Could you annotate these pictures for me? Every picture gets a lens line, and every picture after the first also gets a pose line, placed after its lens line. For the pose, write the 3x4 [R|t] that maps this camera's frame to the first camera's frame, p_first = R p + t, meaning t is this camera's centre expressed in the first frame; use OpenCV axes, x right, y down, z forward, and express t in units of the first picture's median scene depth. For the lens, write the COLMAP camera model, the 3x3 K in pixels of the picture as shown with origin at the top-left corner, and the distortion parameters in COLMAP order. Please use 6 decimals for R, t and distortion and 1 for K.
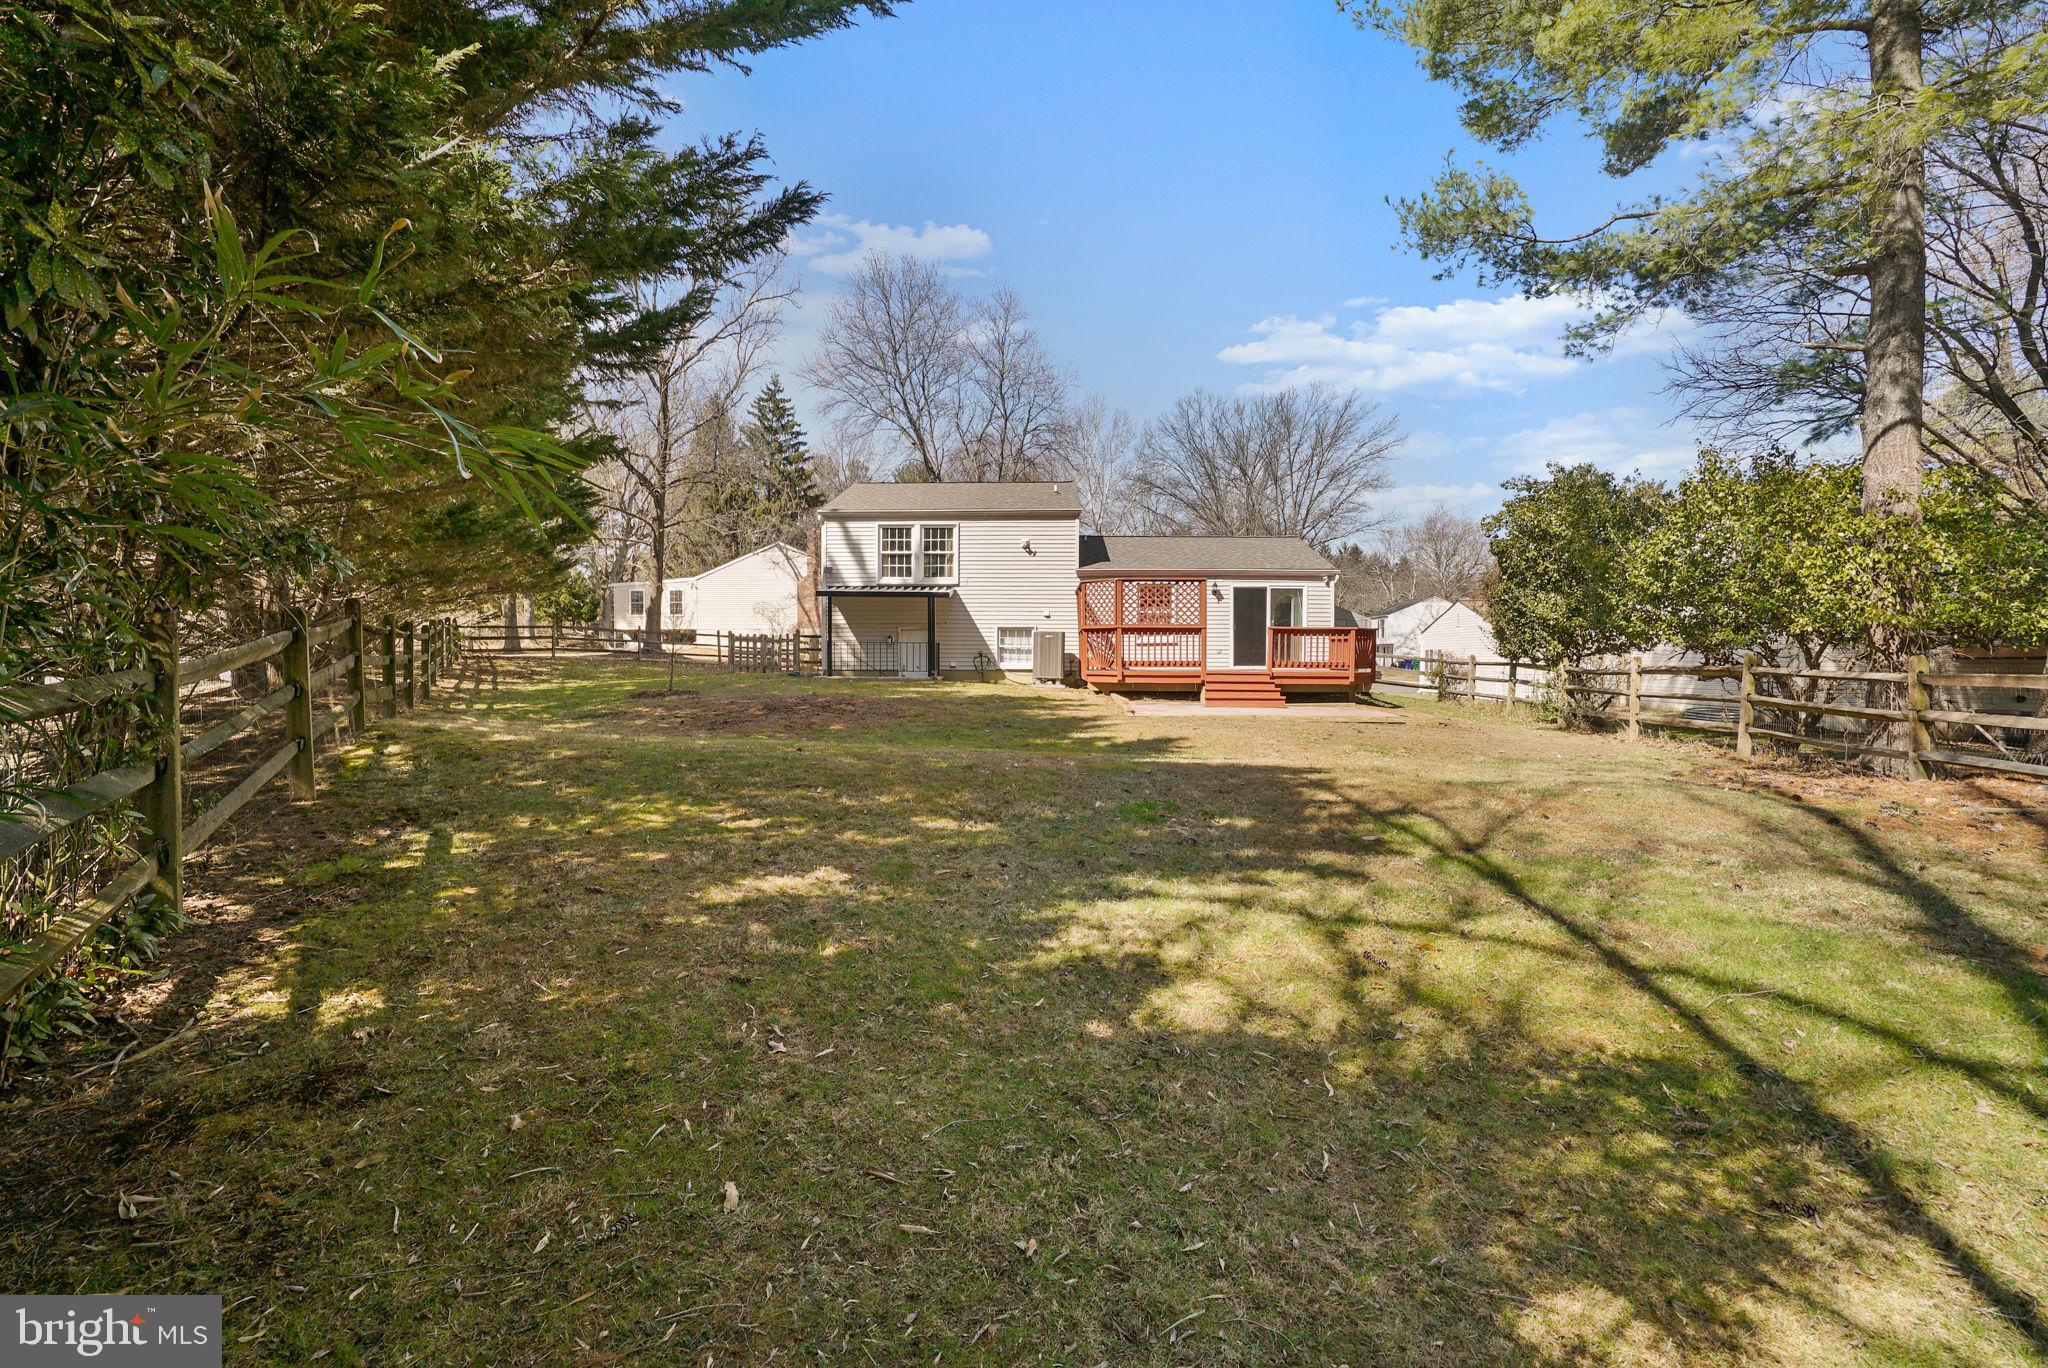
lens RADIAL K [[959.7, 0, 1020.7], [0, 959.7, 692.3], [0, 0, 1]] dist [-0.035534, 0.000225]
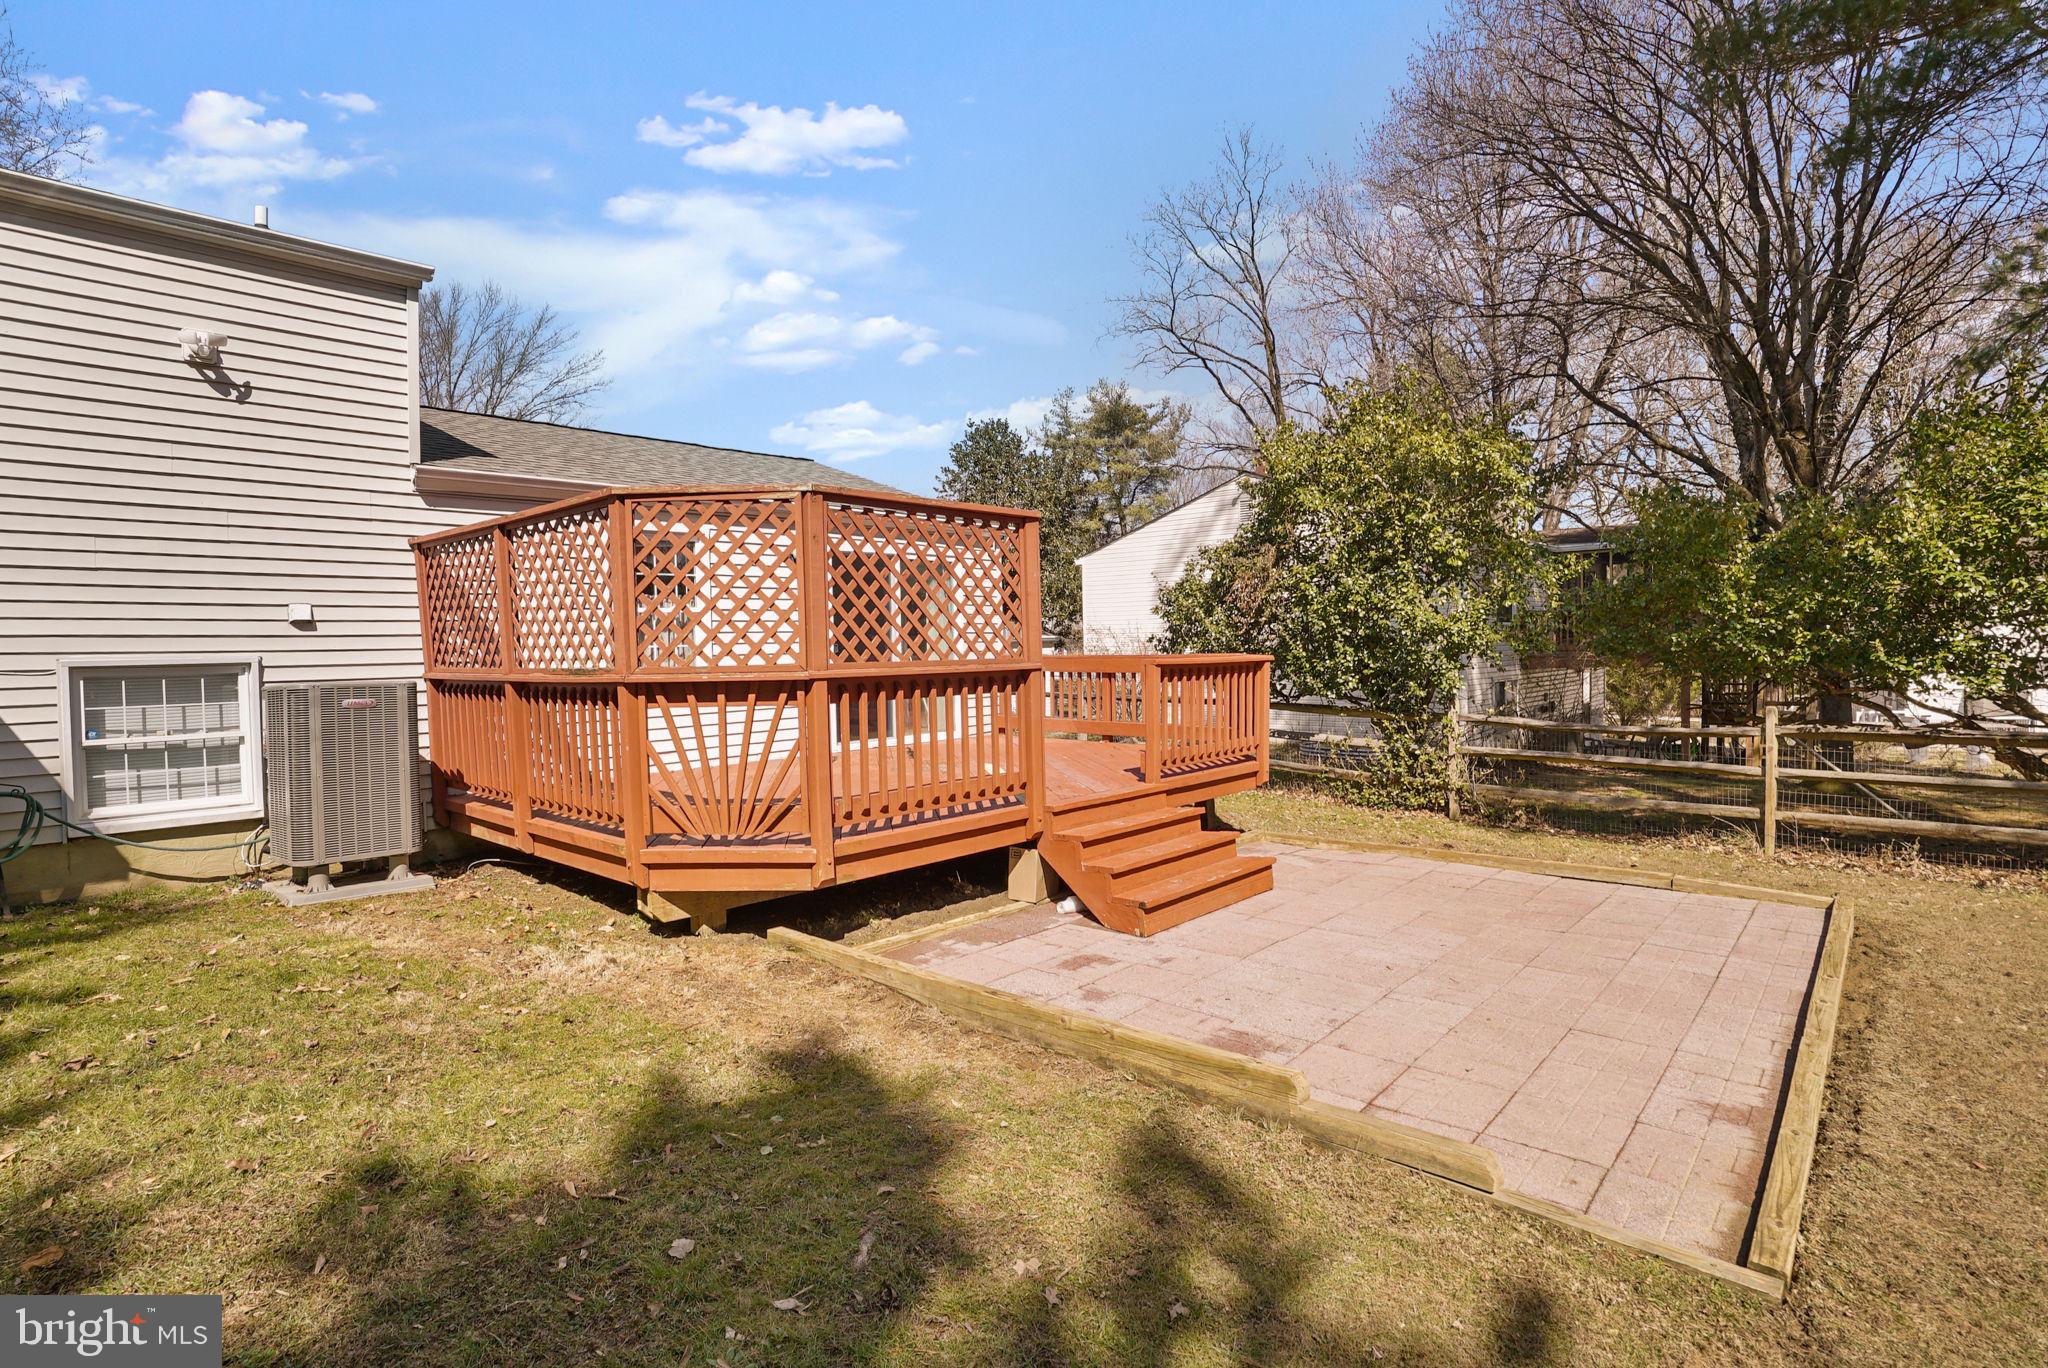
lens RADIAL K [[959.7, 0, 1020.7], [0, 959.7, 692.3], [0, 0, 1]] dist [-0.035534, 0.000225]
pose [[0.614858, -0.046642, 0.787257, -0.061472], [0.035455, 0.998875, 0.031489, -0.060854], [-0.787840, 0.008551, 0.615821, 0.665924]]
